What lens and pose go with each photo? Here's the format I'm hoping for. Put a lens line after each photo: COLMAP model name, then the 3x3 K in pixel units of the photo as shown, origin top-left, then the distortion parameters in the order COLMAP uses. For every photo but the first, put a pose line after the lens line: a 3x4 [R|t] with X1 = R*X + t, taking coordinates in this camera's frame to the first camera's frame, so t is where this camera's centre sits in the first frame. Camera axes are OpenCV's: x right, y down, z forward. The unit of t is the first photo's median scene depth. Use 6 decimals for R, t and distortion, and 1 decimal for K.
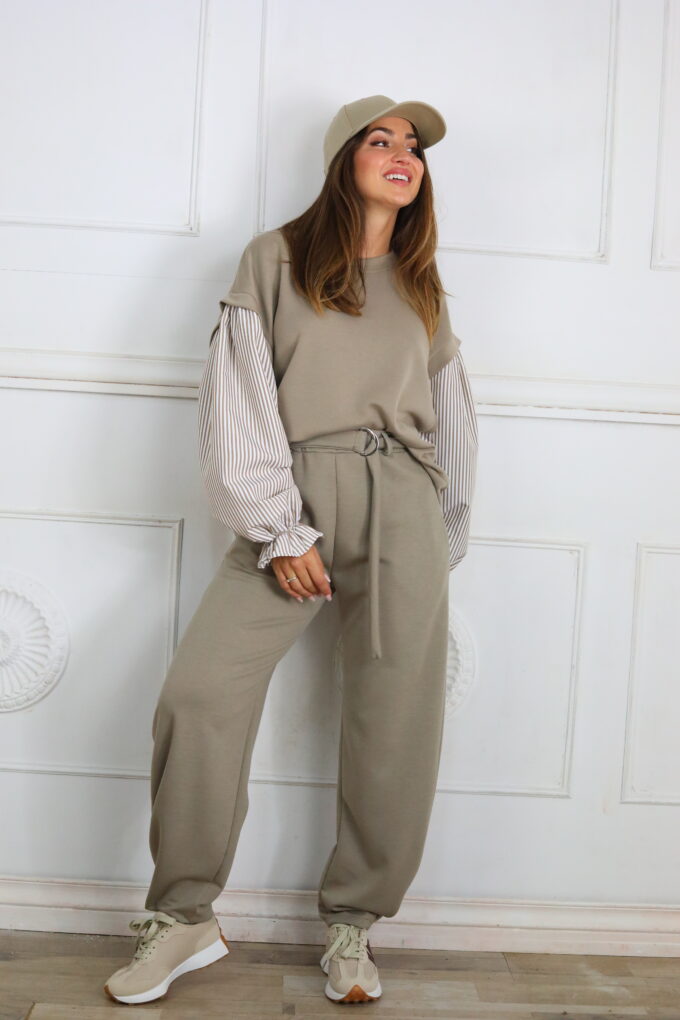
lens RADIAL K [[1489.5, 0, 340.0], [0, 1489.5, 510.0], [0, 0, 1]] dist [-0.082557, -0.128454]
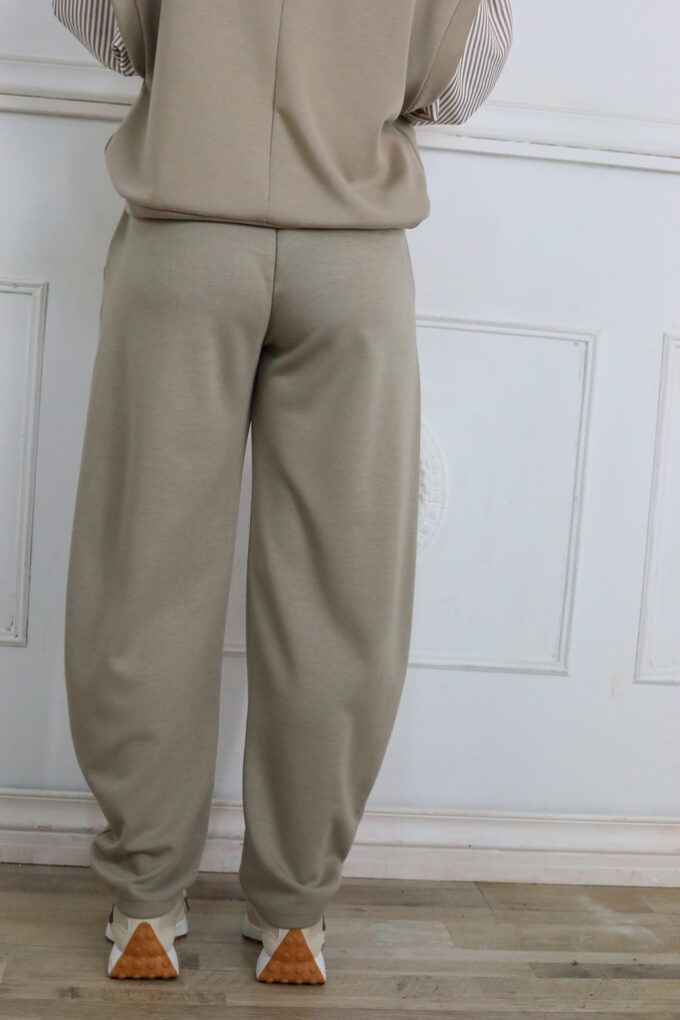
lens RADIAL K [[1489.5, 0, 340.0], [0, 1489.5, 510.0], [0, 0, 1]] dist [-0.082557, -0.128454]
pose [[0.996931, 0.013285, 0.077147, -0.018178], [-0.016094, 0.999226, 0.035903, 0.087389], [-0.076610, -0.037034, 0.996373, 0.270041]]
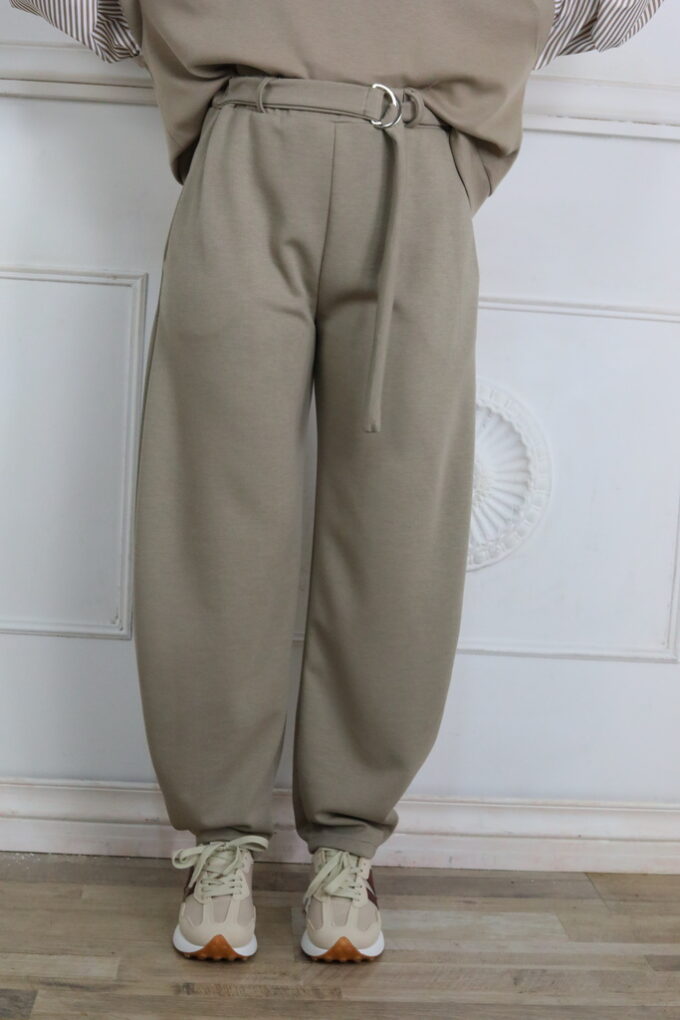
lens RADIAL K [[1489.5, 0, 340.0], [0, 1489.5, 510.0], [0, 0, 1]] dist [-0.082557, -0.128454]
pose [[0.999646, -0.000722, 0.026614, -0.031750], [-0.000557, 0.998848, 0.047993, 0.084654], [-0.026618, -0.047991, 0.998493, 0.278206]]
